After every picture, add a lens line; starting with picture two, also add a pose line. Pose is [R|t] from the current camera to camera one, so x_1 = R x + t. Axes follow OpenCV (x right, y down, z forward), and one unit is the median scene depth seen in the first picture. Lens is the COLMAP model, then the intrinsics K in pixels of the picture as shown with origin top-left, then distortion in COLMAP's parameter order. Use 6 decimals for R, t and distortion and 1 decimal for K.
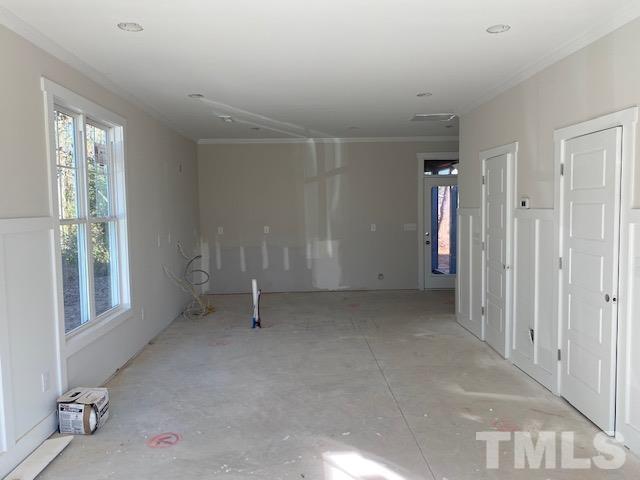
lens RADIAL K [[486.0, 0, 320.0], [0, 486.0, 240.0], [0, 0, 1]] dist [0.009626, -0.002577]
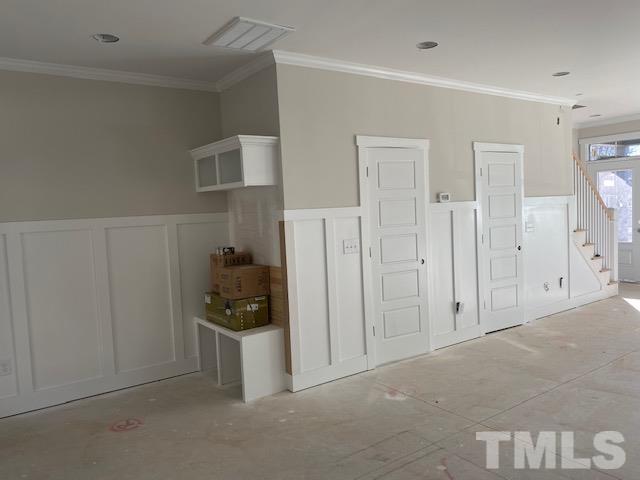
lens RADIAL K [[486.0, 0, 320.0], [0, 486.0, 240.0], [0, 0, 1]] dist [0.009626, -0.002577]
pose [[-0.542866, -0.011985, 0.839734, -0.350545], [0.111094, 0.990086, 0.085950, -0.099121], [-0.832439, 0.139949, -0.536152, 1.759273]]
